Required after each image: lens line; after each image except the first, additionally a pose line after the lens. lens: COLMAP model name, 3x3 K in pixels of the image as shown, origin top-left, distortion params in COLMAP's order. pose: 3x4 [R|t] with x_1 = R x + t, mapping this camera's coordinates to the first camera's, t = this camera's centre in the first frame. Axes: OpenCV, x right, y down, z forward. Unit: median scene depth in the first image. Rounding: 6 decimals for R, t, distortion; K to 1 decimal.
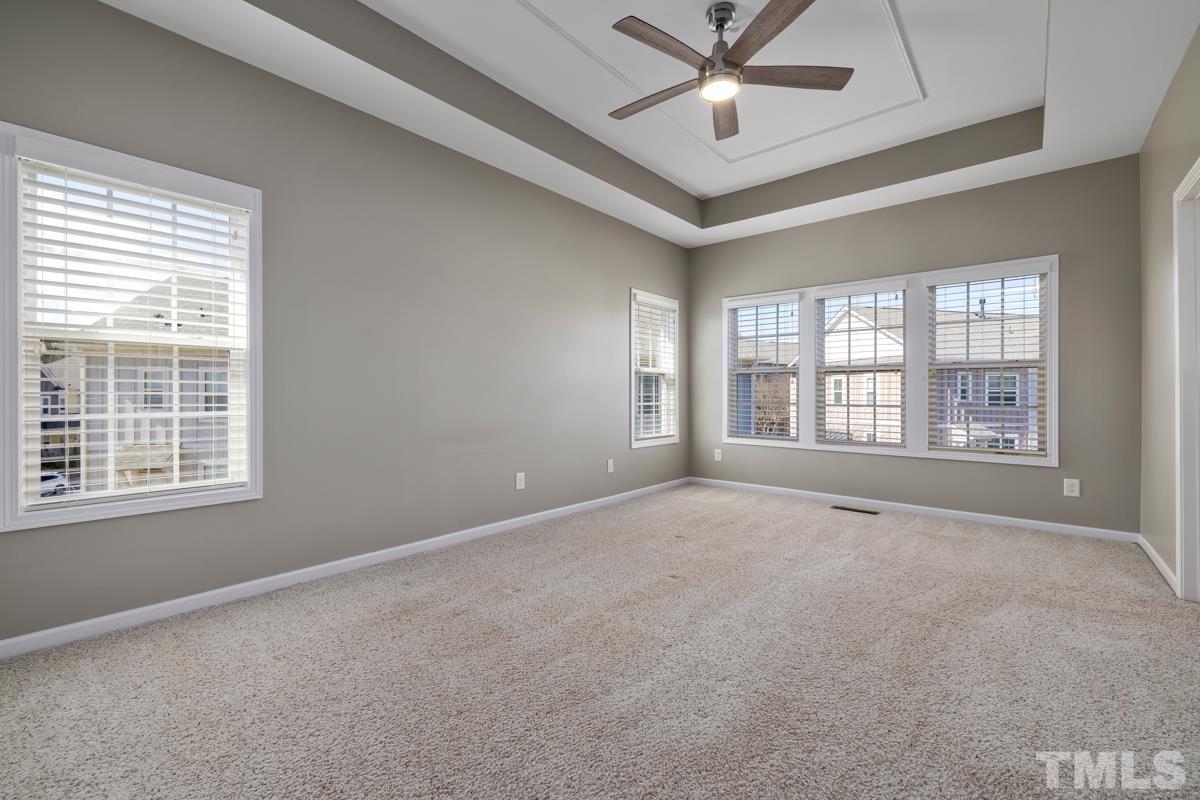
lens RADIAL K [[505.0, 0, 591.9], [0, 505.0, 396.0], [0, 0, 1]] dist [-0.001082, -0.000813]
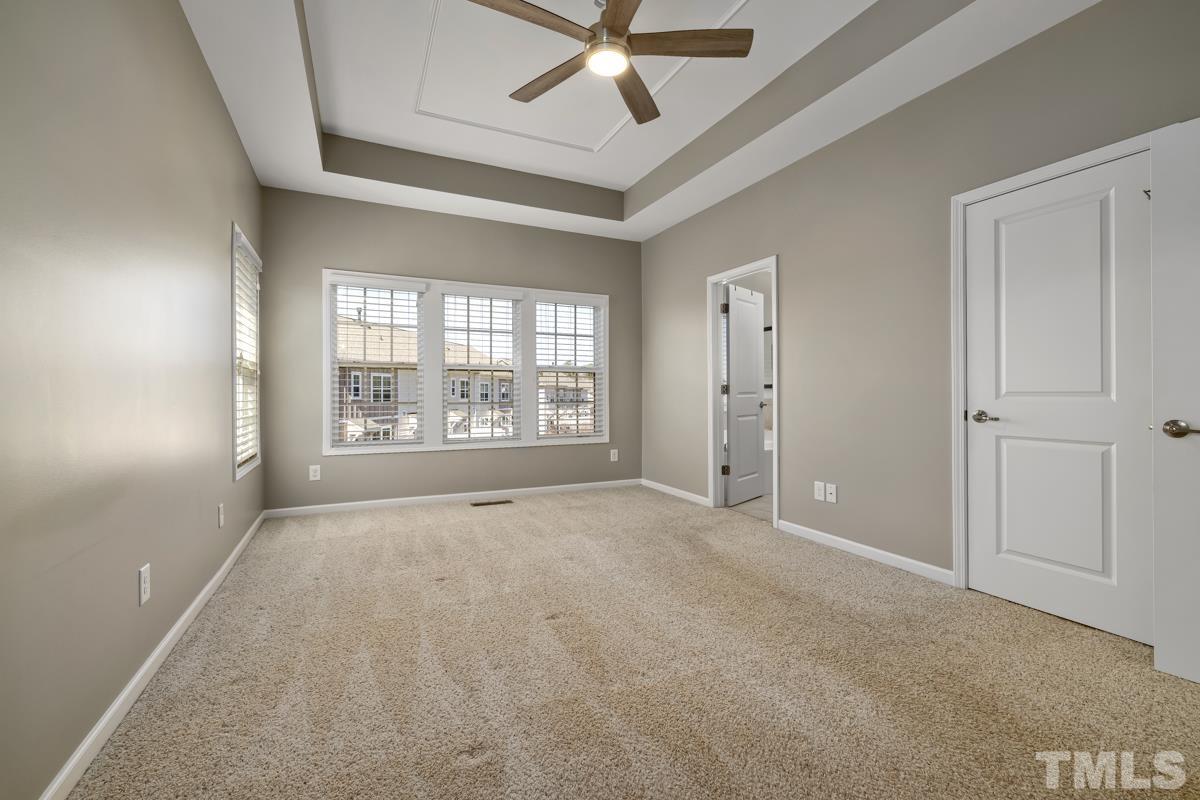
lens RADIAL K [[505.0, 0, 597.0], [0, 505.0, 393.8], [0, 0, 1]] dist [-0.001082, -0.000813]
pose [[0.394727, -0.008079, 0.918763, -0.405788], [0.003993, 0.999967, 0.007077, -0.008785], [-0.918790, 0.000875, 0.394747, 0.439856]]
